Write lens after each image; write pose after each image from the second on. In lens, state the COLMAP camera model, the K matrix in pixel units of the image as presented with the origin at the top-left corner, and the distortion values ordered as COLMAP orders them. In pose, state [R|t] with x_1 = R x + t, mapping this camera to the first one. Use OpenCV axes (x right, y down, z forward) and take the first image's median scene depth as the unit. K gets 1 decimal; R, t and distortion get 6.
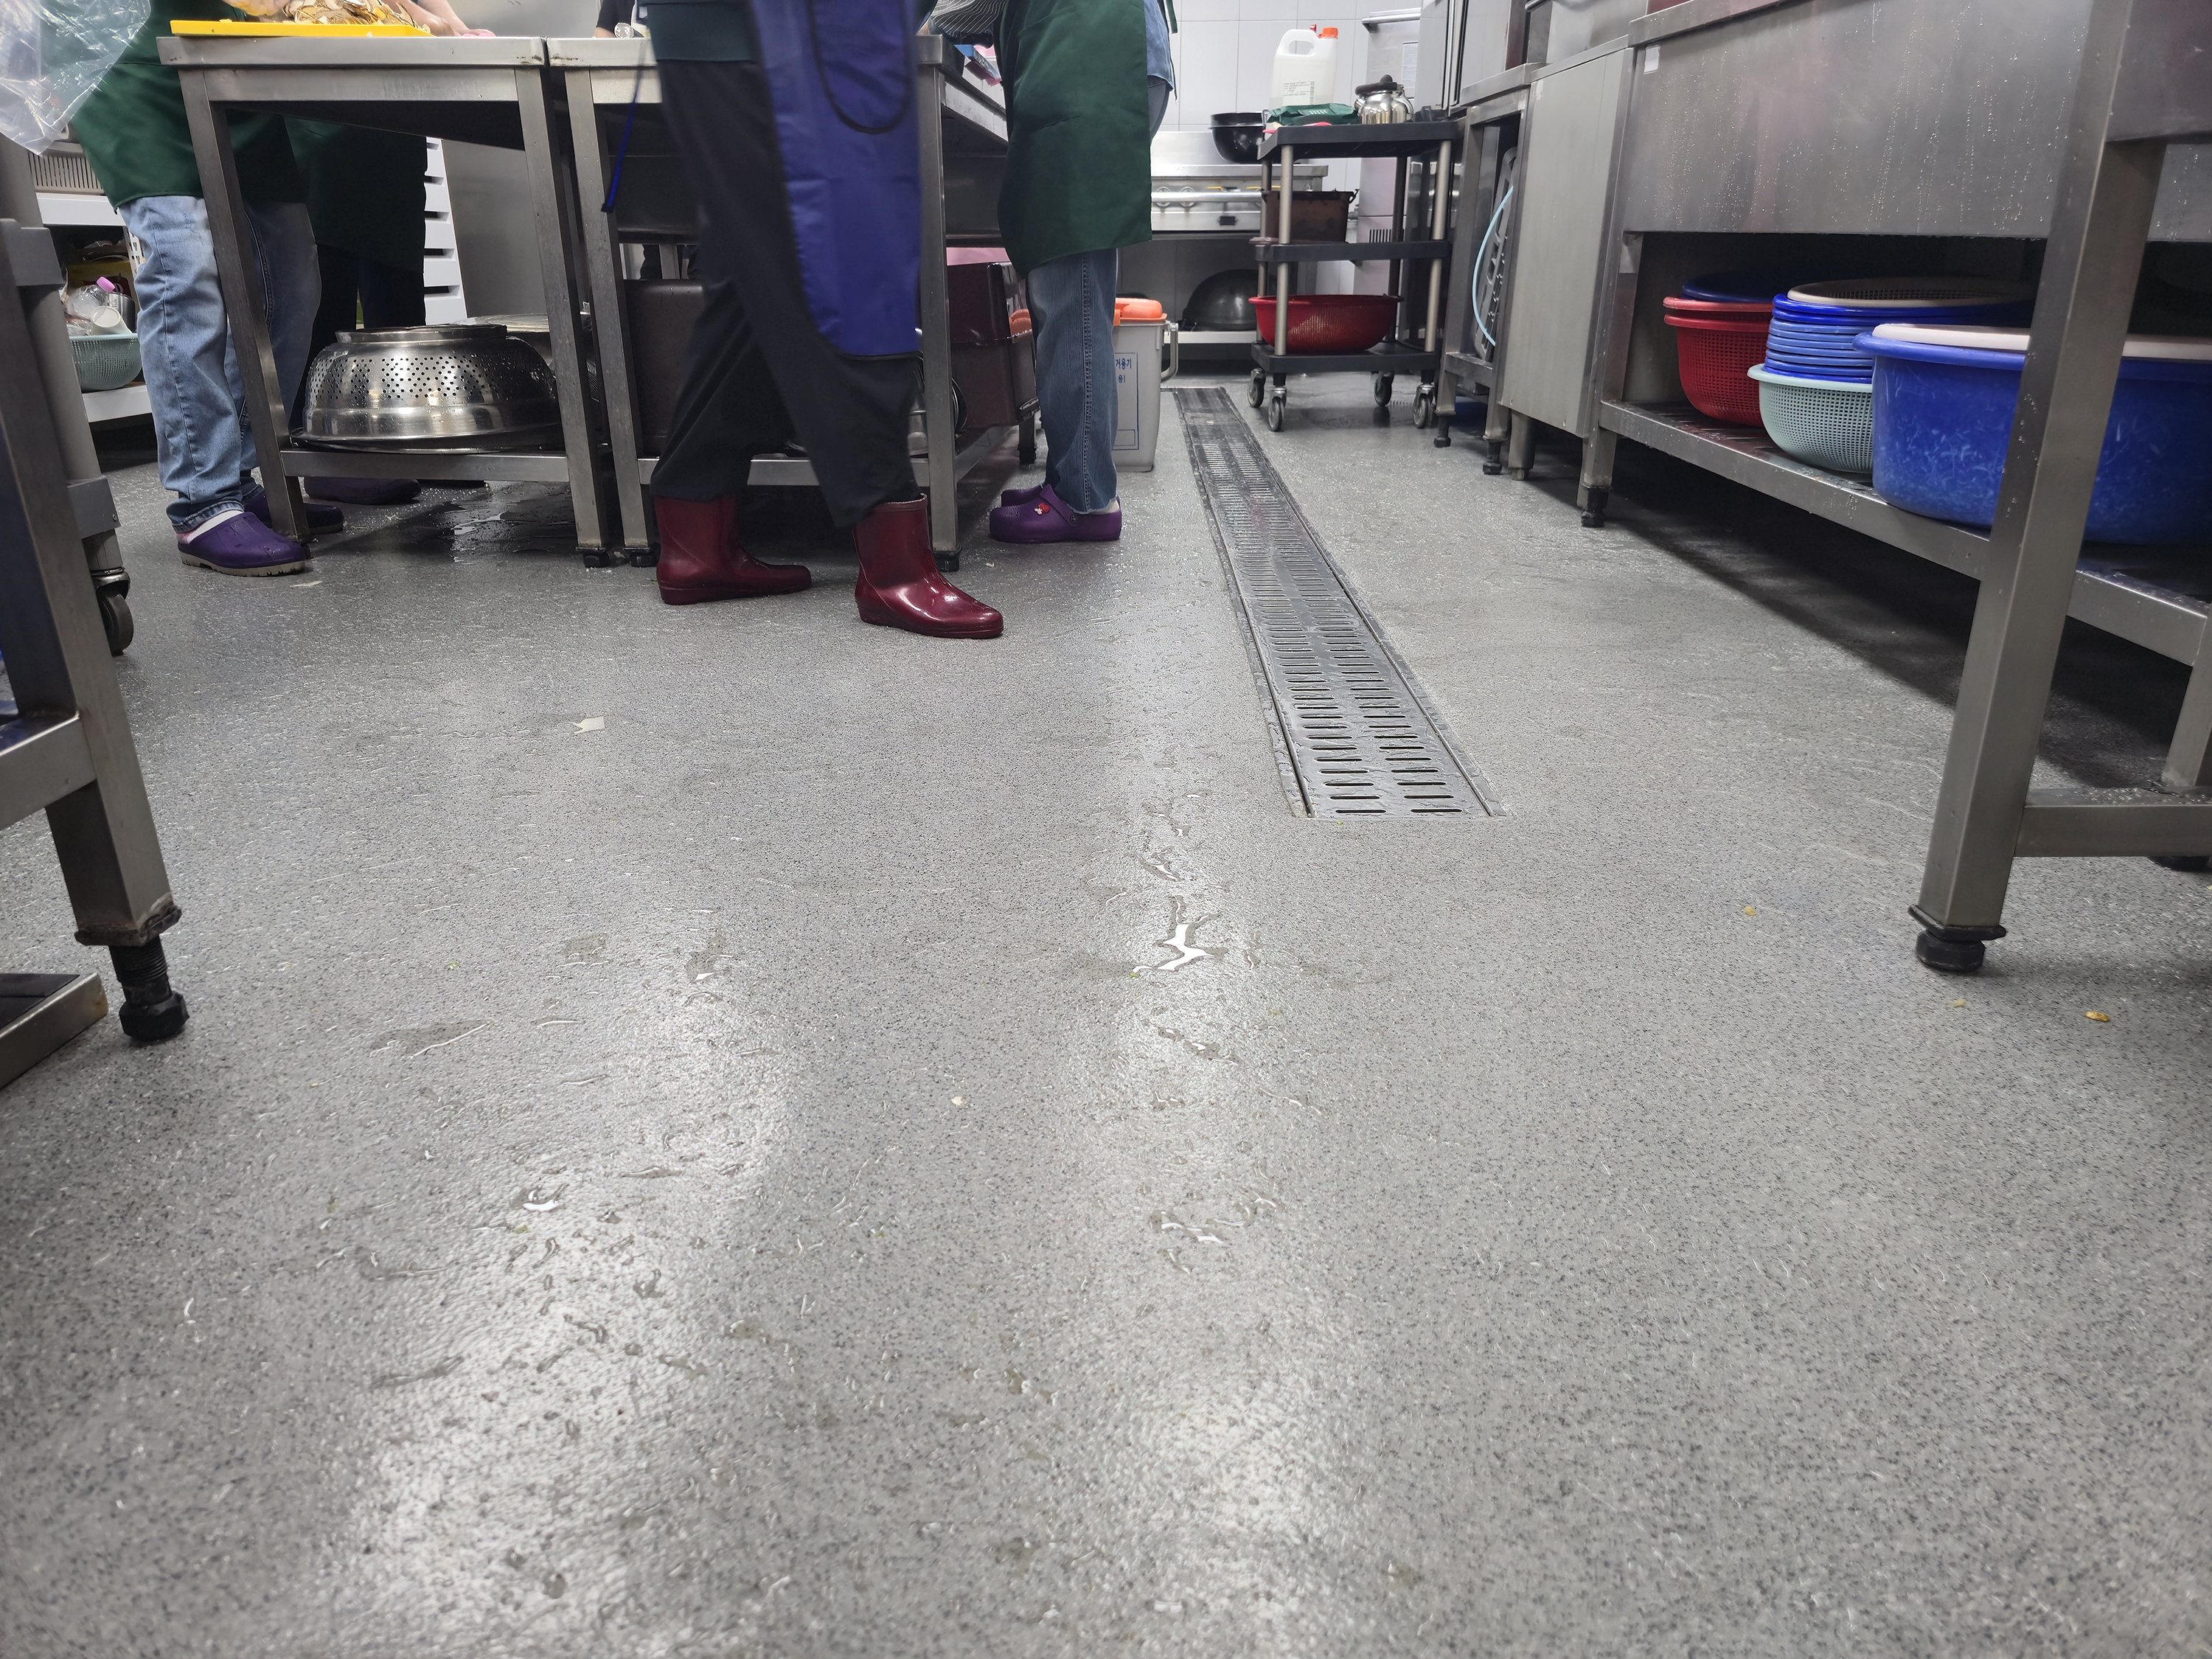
lens RADIAL K [[1484.9, 0, 1088.6], [0, 1484.9, 833.7], [0, 0, 1]] dist [0.005672, 0.000197]
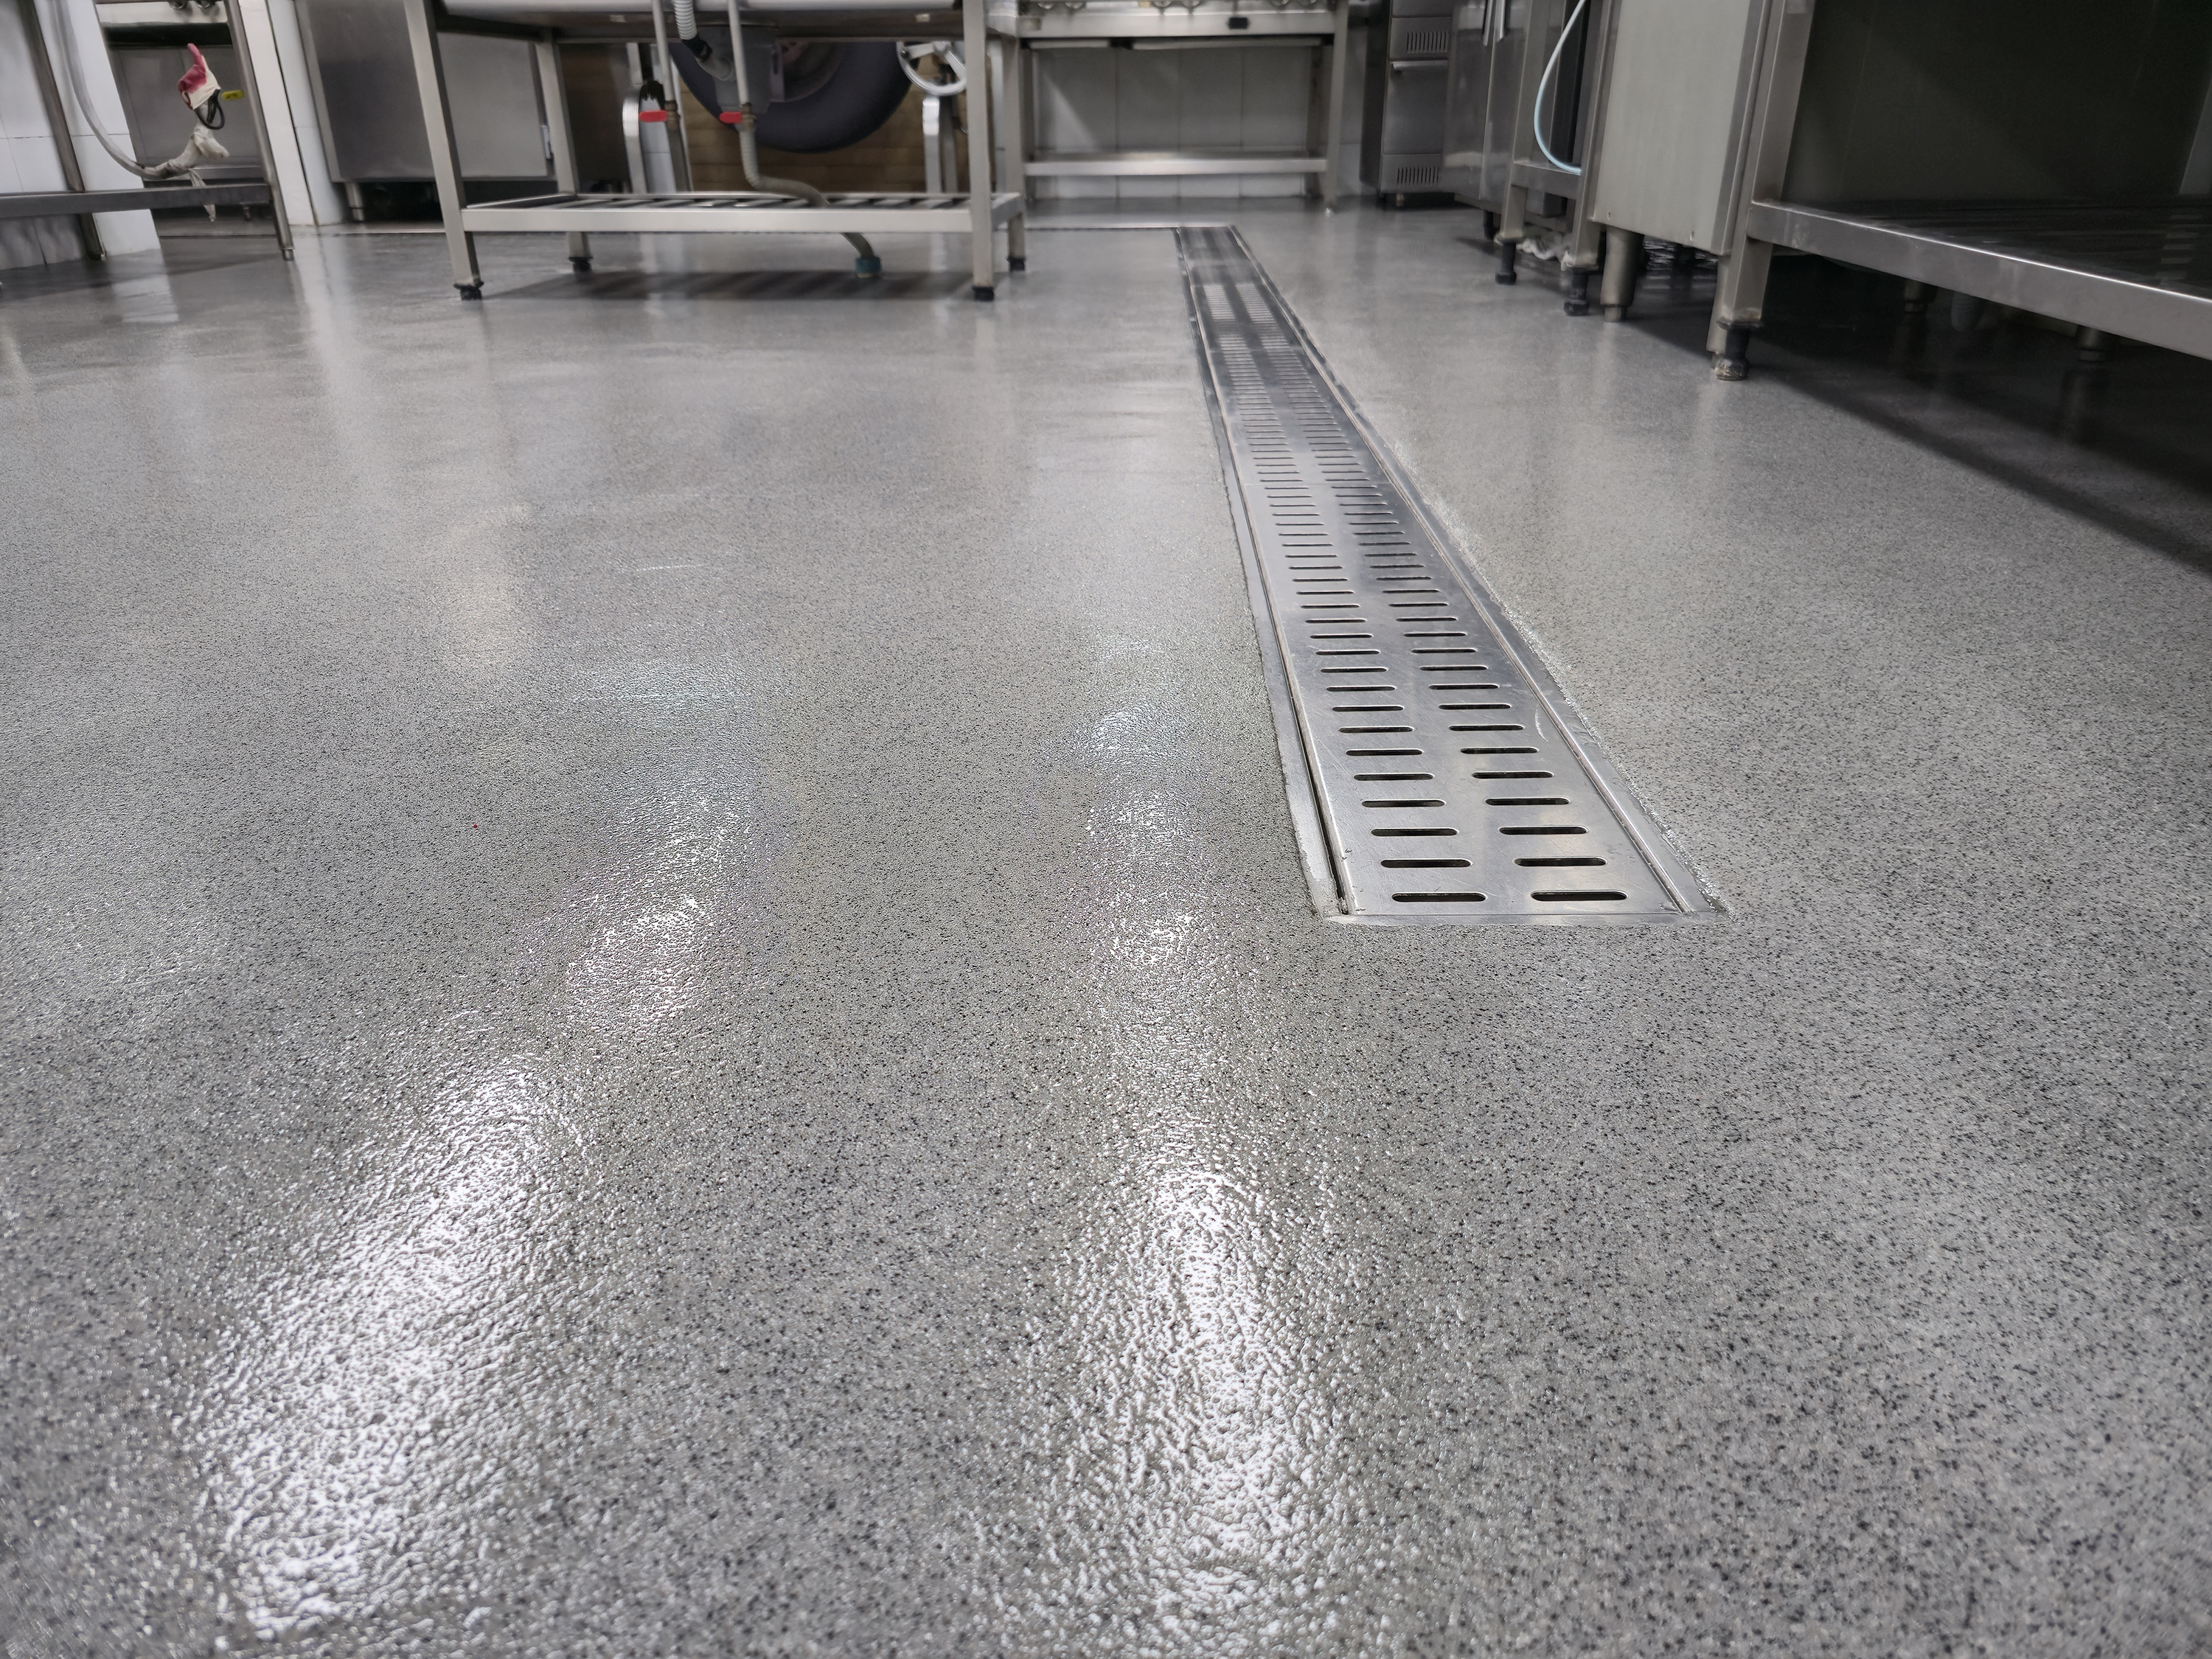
lens RADIAL K [[1508.1, 0, 1150.9], [0, 1508.1, 832.2], [0, 0, 1]] dist [0.003722, -0.007456]
pose [[0.999609, -0.012563, 0.024999, 0.031900], [0.010688, 0.997219, 0.073756, -0.038359], [-0.025856, -0.073460, 0.996963, 0.222606]]
